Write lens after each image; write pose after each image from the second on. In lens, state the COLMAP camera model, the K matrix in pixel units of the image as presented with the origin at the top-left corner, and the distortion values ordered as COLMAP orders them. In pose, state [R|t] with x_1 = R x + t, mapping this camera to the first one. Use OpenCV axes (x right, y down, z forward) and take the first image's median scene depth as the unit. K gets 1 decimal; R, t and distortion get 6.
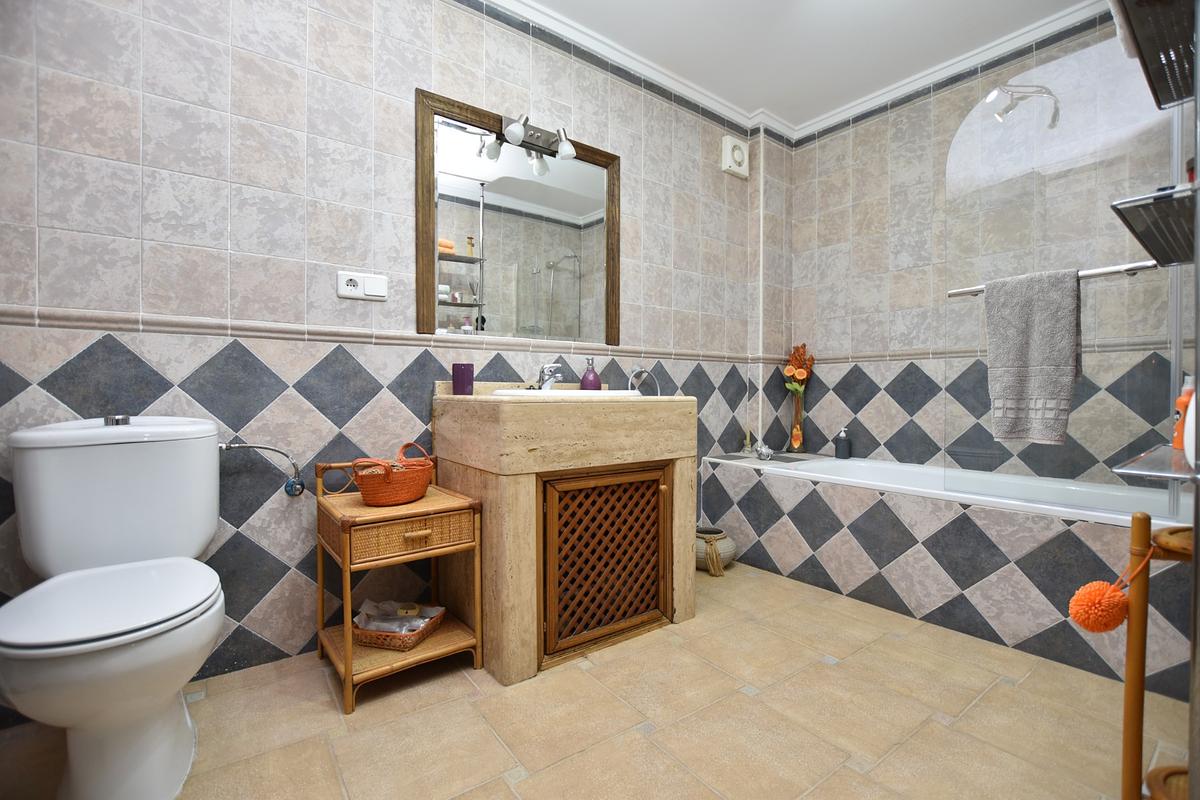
lens RADIAL K [[528.3, 0, 603.8], [0, 528.3, 401.8], [0, 0, 1]] dist [-0.034547, 0.007293]
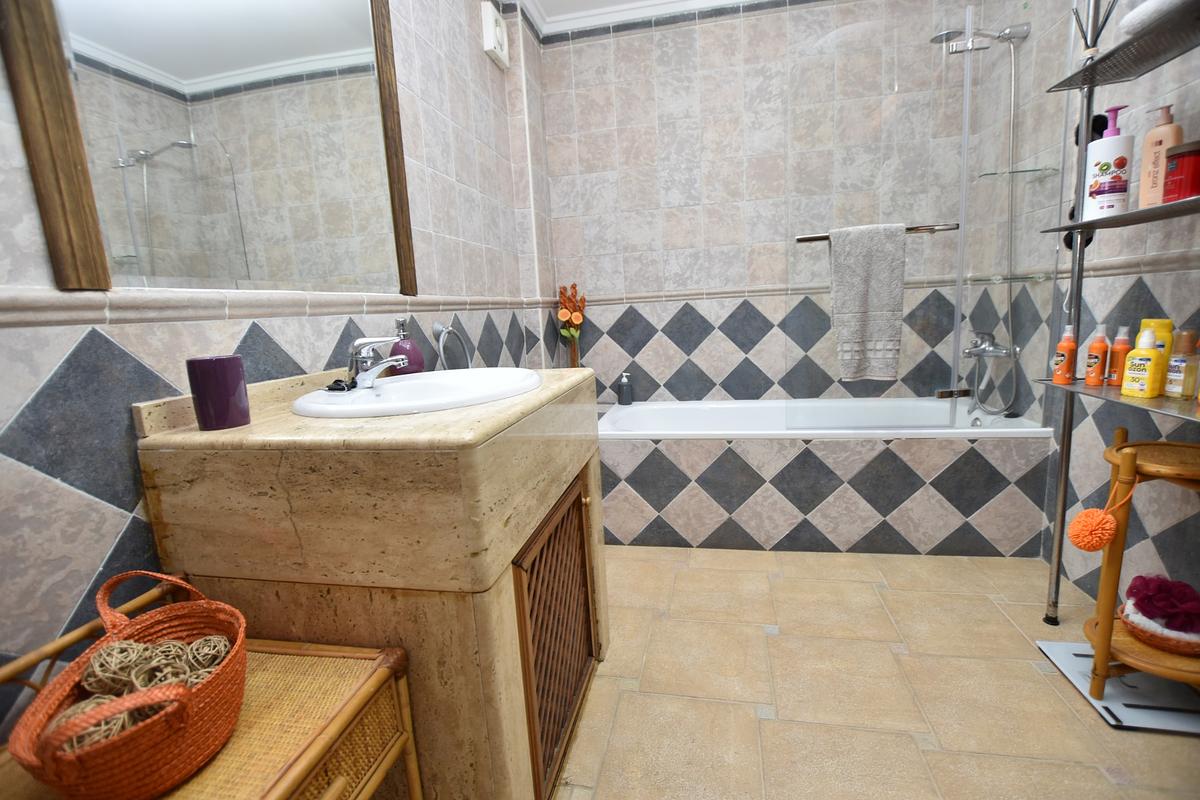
lens RADIAL K [[528.3, 0, 603.8], [0, 528.3, 401.8], [0, 0, 1]] dist [-0.034547, 0.007293]
pose [[0.746712, -0.156067, 0.646579, -0.229705], [0.069007, 0.985015, 0.158062, -0.060315], [-0.661558, -0.073408, 0.746292, 0.333356]]
